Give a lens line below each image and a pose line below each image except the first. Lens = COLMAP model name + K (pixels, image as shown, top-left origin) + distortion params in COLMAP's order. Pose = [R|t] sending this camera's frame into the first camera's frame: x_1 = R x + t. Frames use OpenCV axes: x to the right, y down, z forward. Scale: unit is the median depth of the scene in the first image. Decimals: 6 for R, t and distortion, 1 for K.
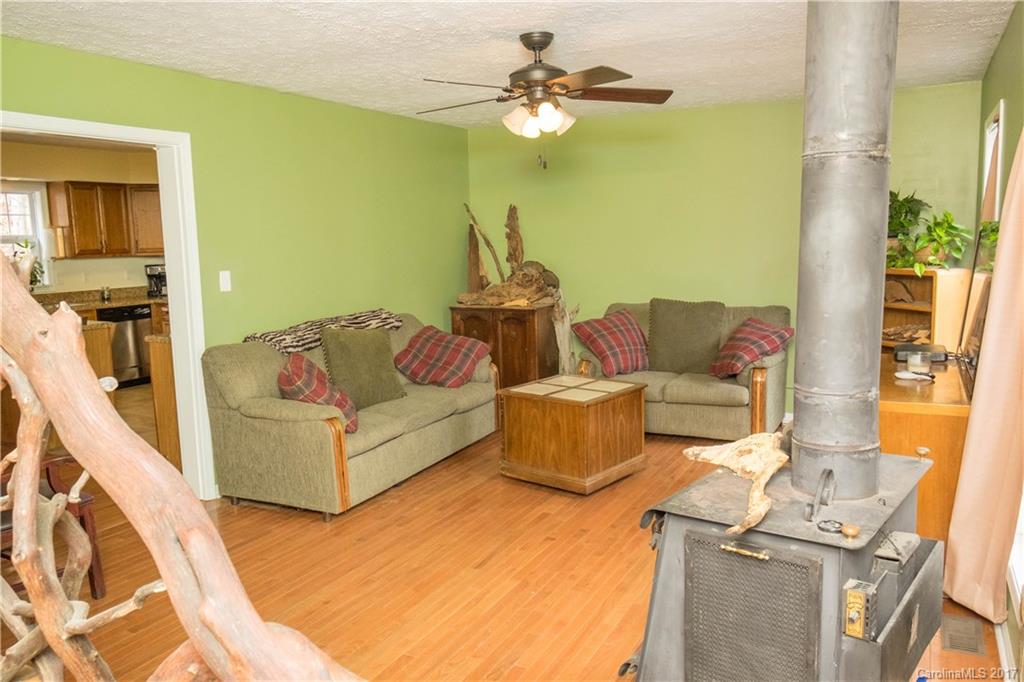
lens RADIAL K [[801.9, 0, 512.0], [0, 801.9, 341.0], [0, 0, 1]] dist [-0.012043, 0.090838]
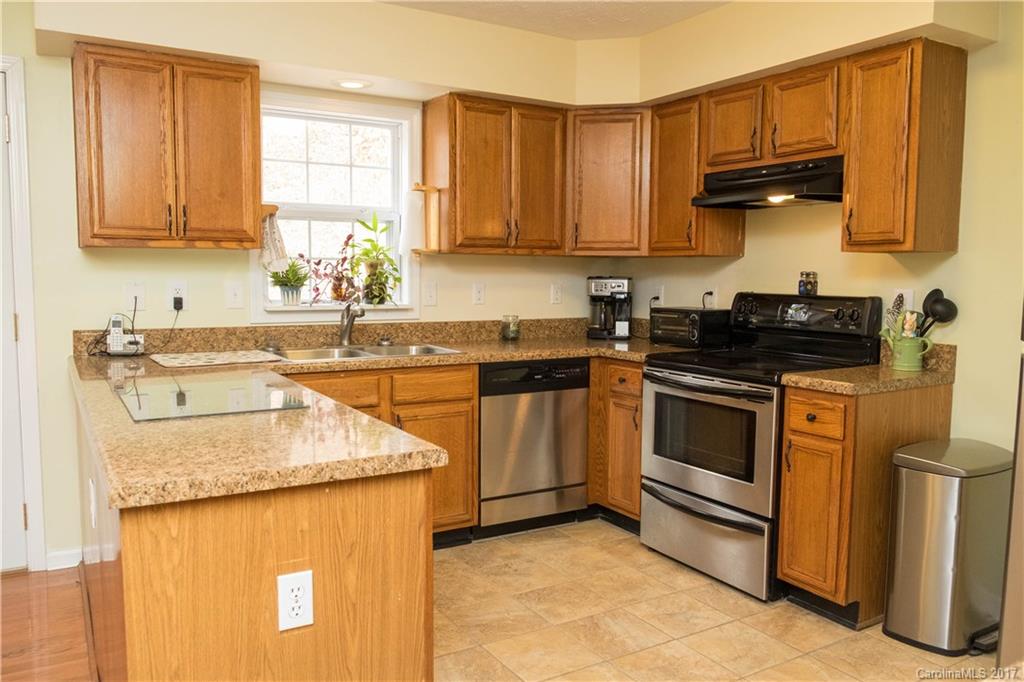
lens RADIAL K [[801.9, 0, 512.0], [0, 801.9, 341.0], [0, 0, 1]] dist [-0.012043, 0.090838]
pose [[0.841777, 0.062470, -0.536198, -0.248986], [-0.091570, 0.995411, -0.027784, -0.039770], [0.532002, 0.072488, 0.843635, 0.607953]]
